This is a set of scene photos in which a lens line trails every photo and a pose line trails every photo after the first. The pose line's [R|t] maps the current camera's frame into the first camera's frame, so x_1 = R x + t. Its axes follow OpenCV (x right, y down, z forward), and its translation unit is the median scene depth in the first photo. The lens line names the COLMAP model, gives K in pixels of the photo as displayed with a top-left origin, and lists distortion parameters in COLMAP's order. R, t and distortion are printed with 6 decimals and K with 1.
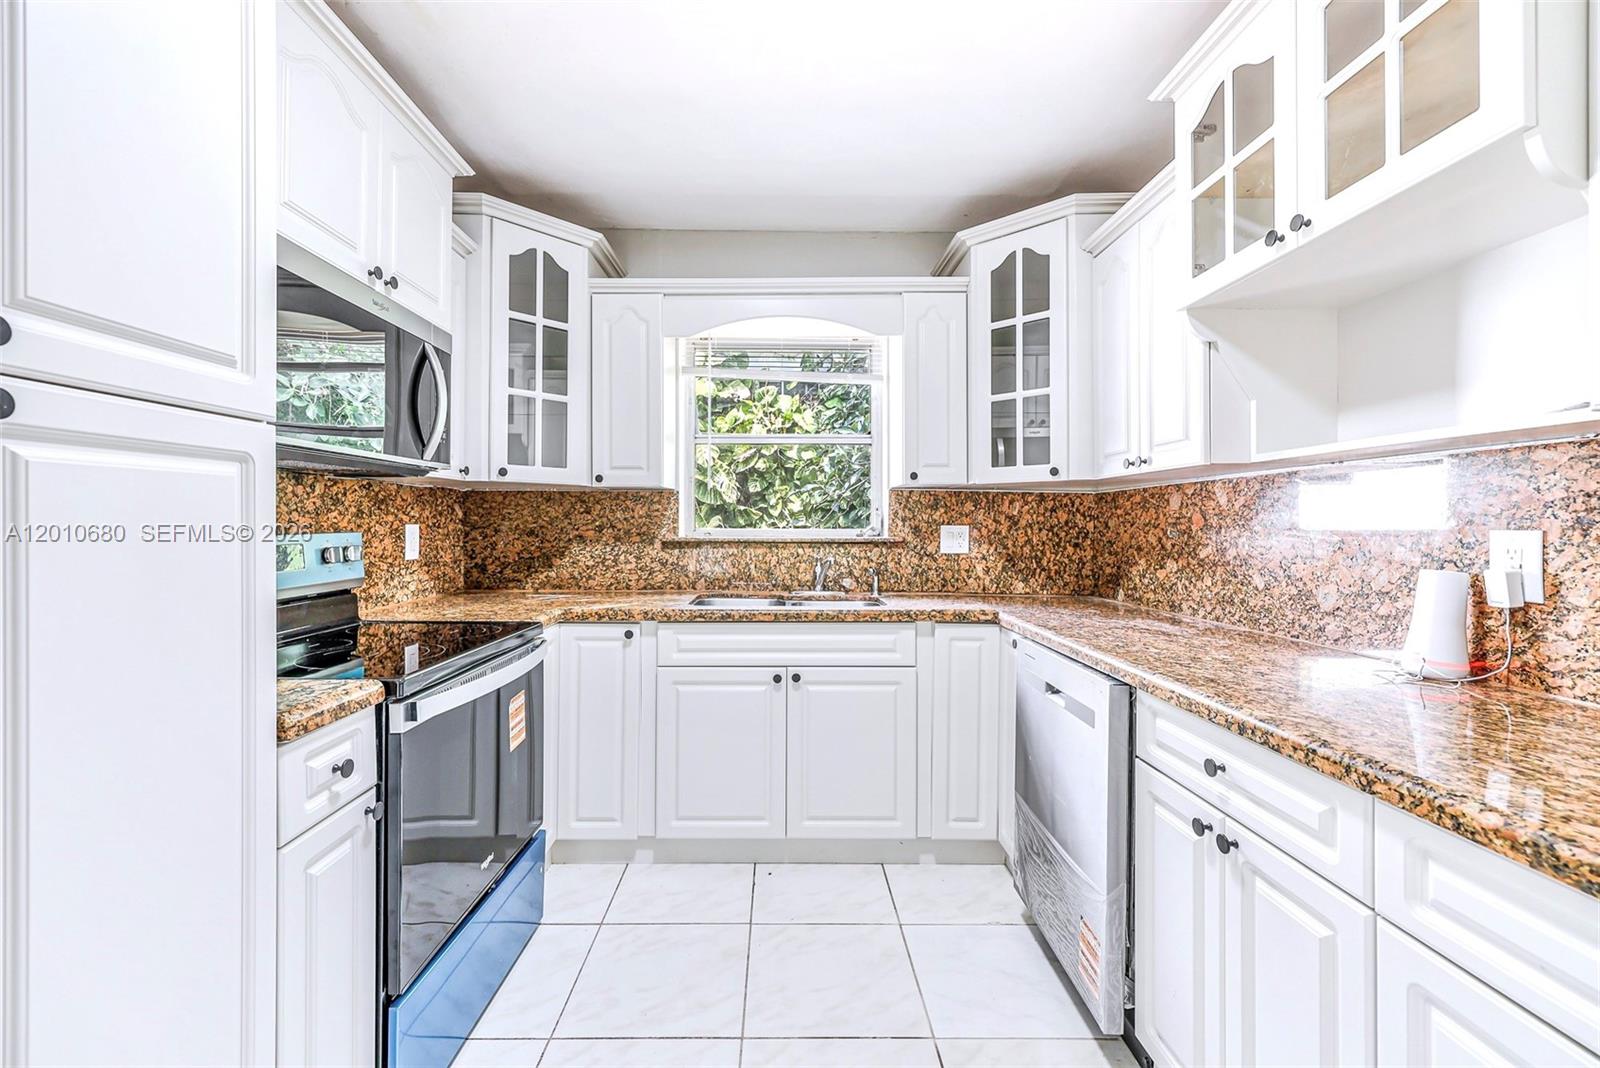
lens RADIAL K [[687.0, 0, 793.8], [0, 687.0, 518.5], [0, 0, 1]] dist [0.003343, 0.000774]
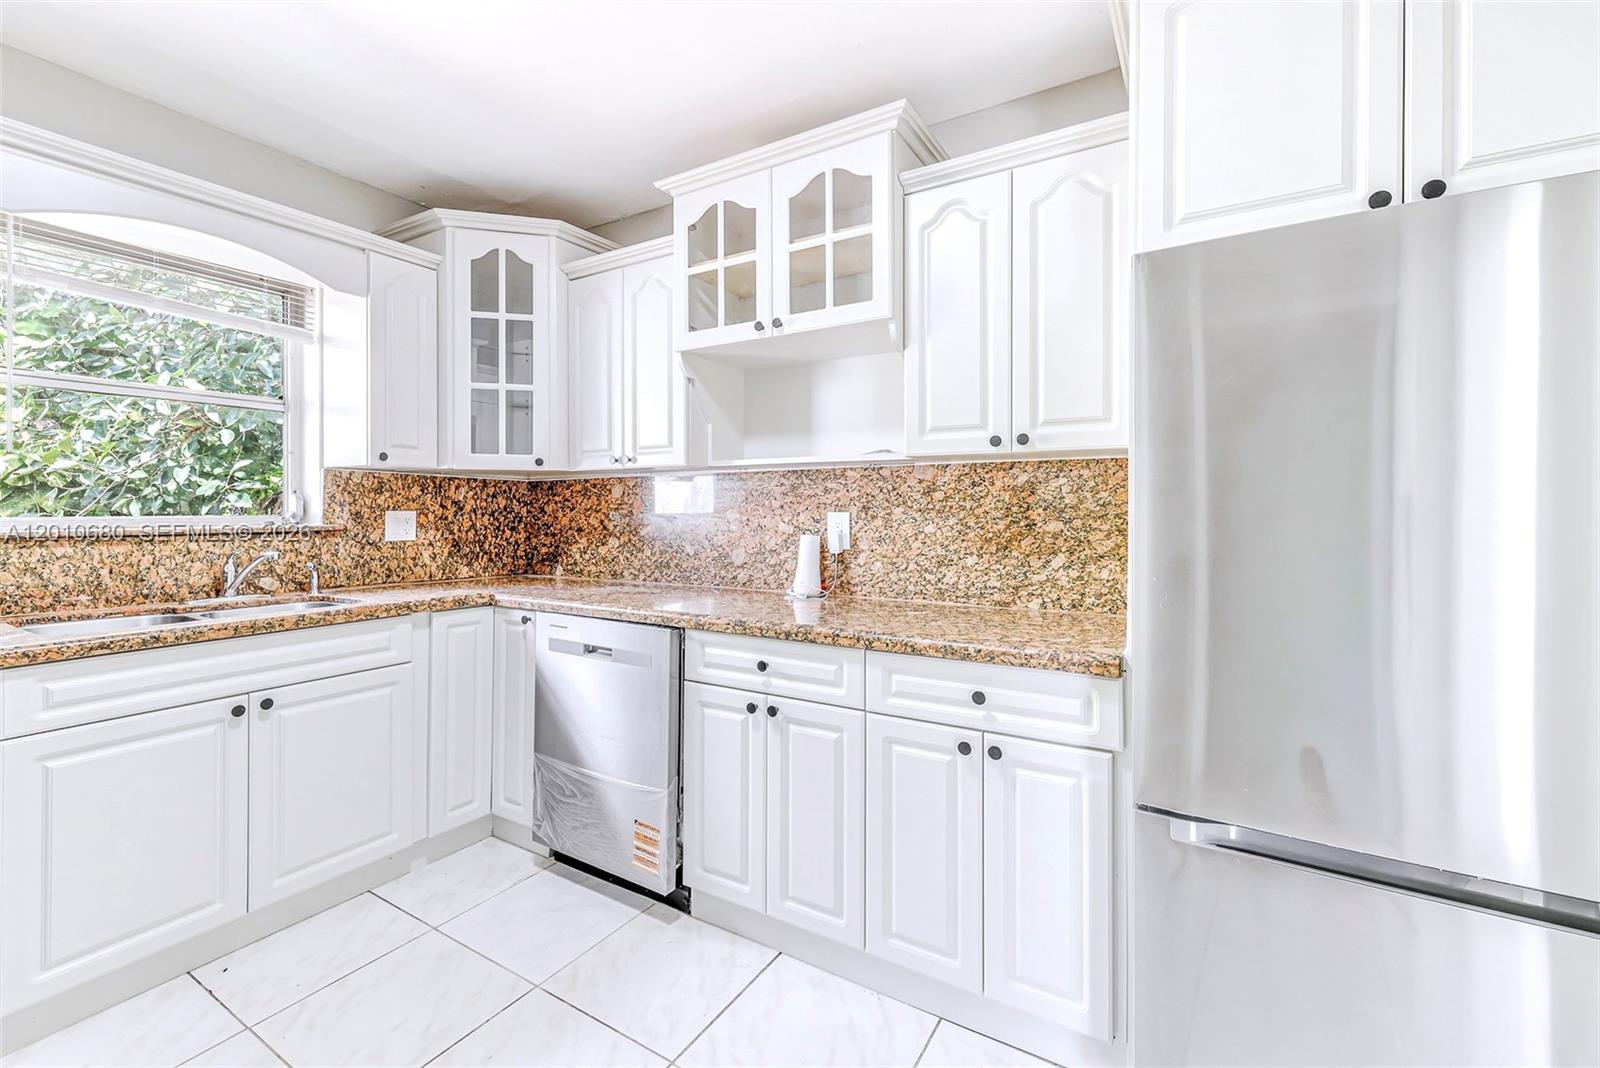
lens RADIAL K [[687.0, 0, 796.8], [0, 687.0, 503.7], [0, 0, 1]] dist [0.003343, 0.000774]
pose [[0.526777, 0.003855, 0.849995, -0.338408], [-0.005262, 0.999985, -0.001274, -0.001652], [-0.849987, -0.003802, 0.526789, 0.058965]]
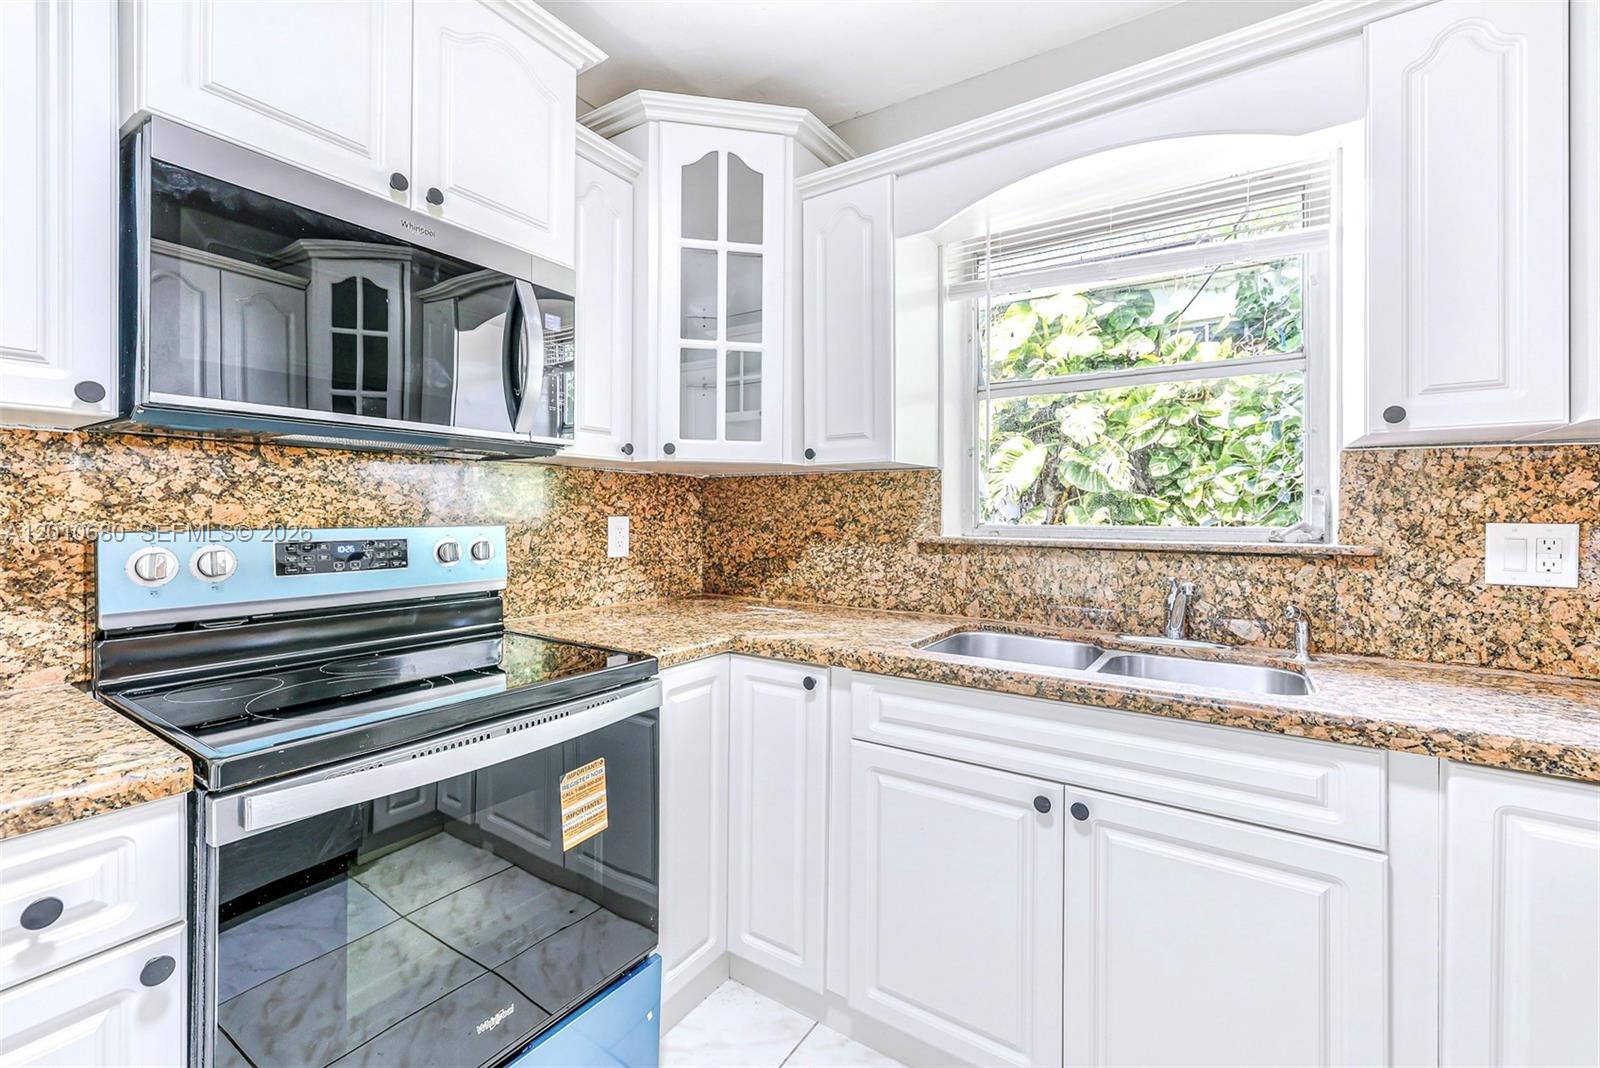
lens RADIAL K [[687.0, 0, 778.9], [0, 687.0, 513.5], [0, 0, 1]] dist [0.003343, 0.000774]
pose [[0.815027, 0.001061, -0.579423, 0.115697], [0.000116, 0.999998, 0.001994, 0.003092], [0.579423, -0.001692, 0.815025, 0.422301]]
